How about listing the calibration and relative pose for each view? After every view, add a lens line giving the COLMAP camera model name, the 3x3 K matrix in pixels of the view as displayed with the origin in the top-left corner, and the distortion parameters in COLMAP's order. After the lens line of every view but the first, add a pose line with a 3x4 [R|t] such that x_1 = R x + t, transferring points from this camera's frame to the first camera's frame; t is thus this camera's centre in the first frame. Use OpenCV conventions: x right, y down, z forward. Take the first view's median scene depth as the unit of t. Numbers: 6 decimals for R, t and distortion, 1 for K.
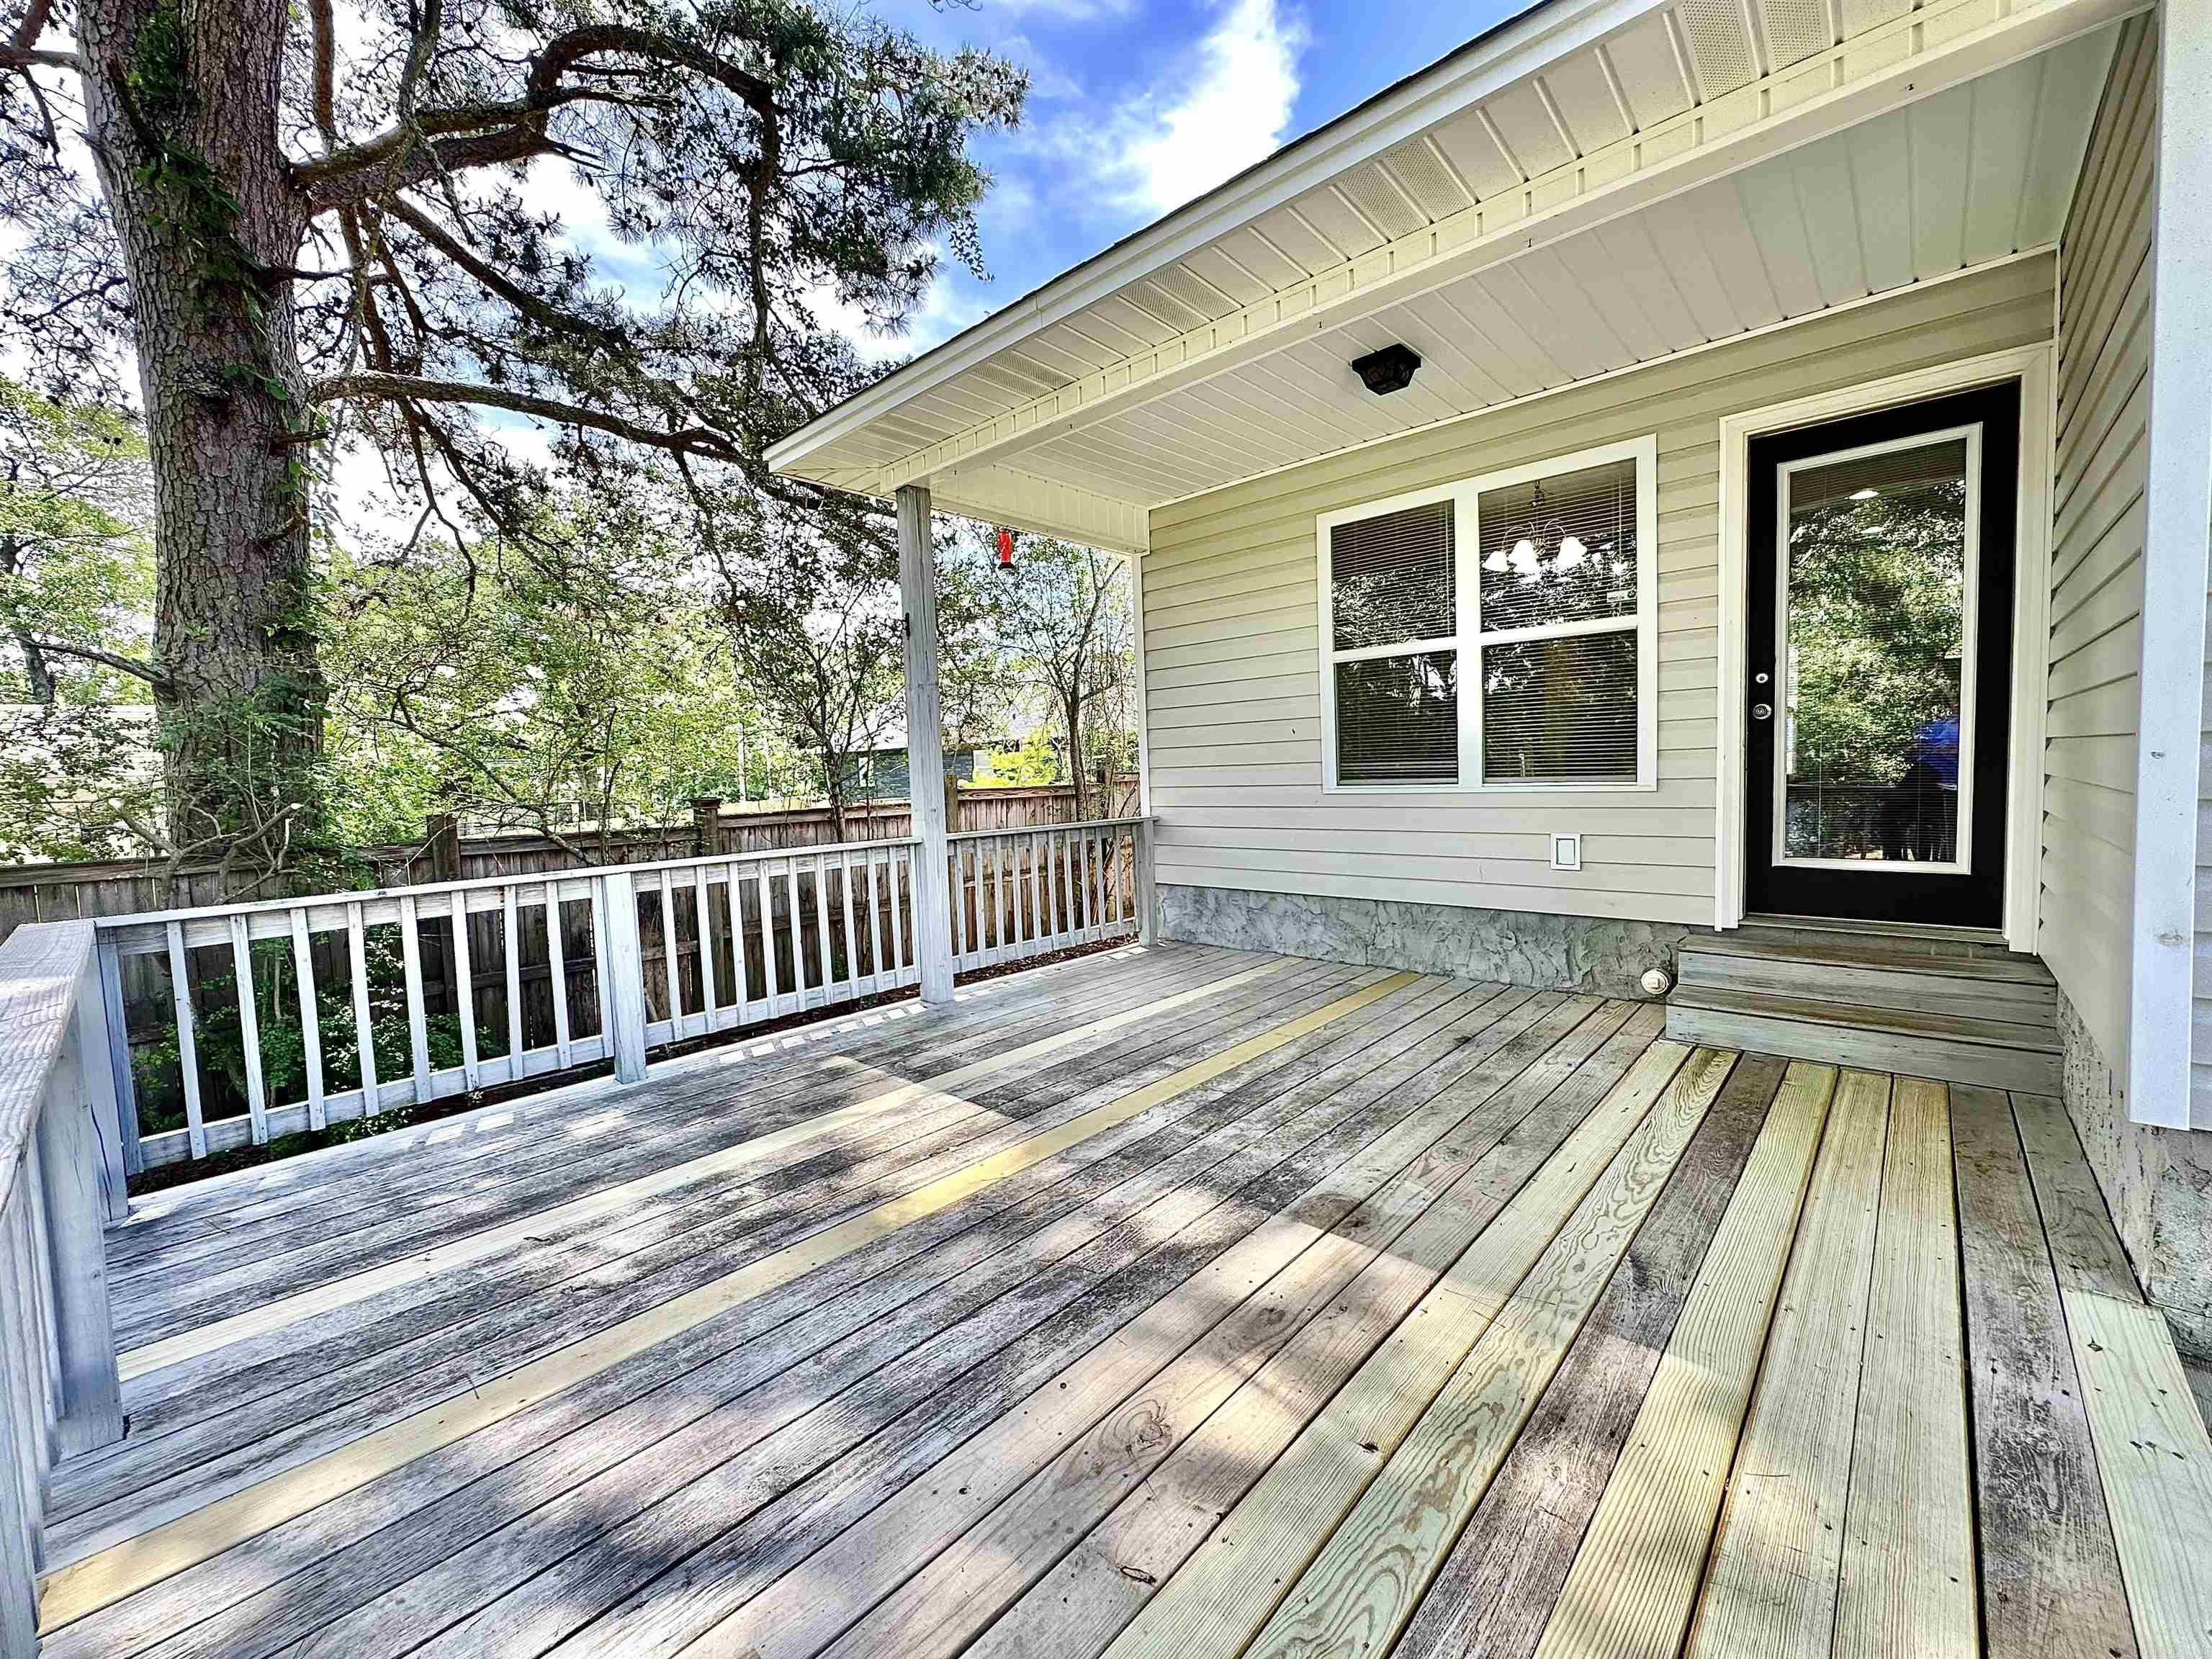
lens RADIAL K [[883.3, 0, 1105.7], [0, 883.3, 827.4], [0, 0, 1]] dist [-0.003068, 0.000396]
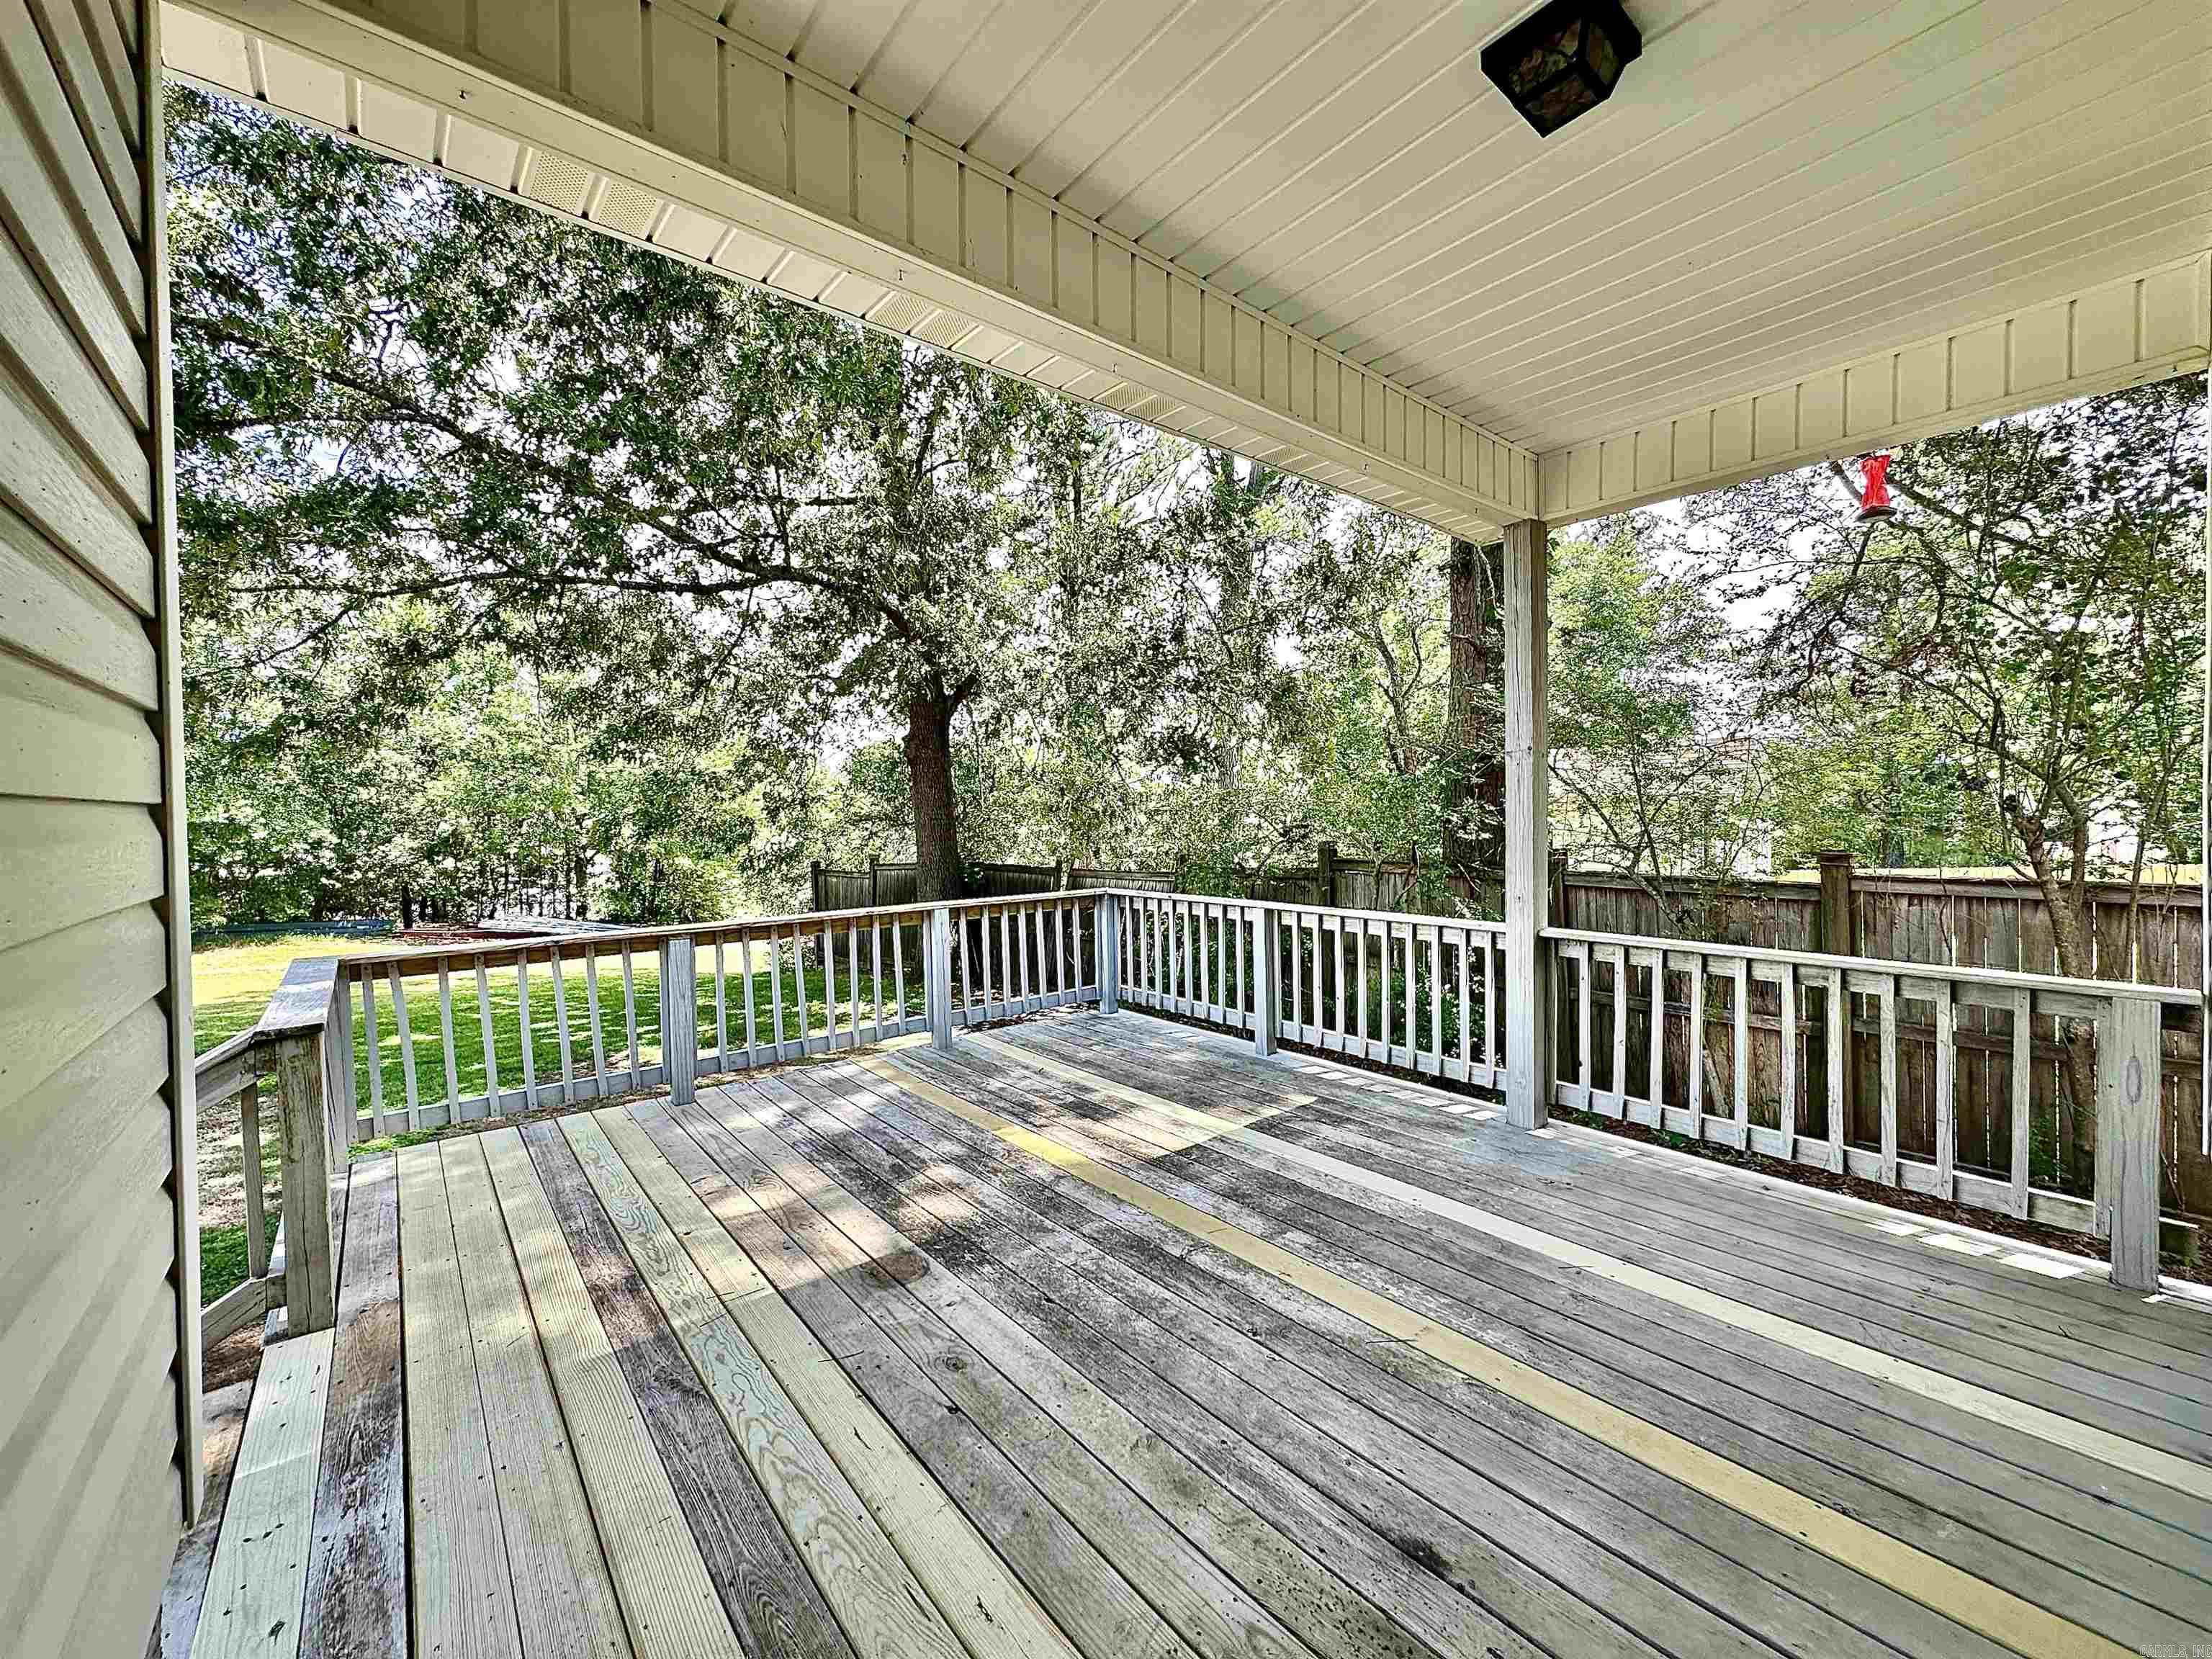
lens RADIAL K [[883.3, 0, 1105.7], [0, 883.3, 827.4], [0, 0, 1]] dist [-0.003068, 0.000396]
pose [[-0.134068, 0.058312, -0.989255, 1.011124], [-0.046179, 0.996815, 0.065016, -0.180172], [0.989896, 0.054399, -0.130948, 1.043701]]
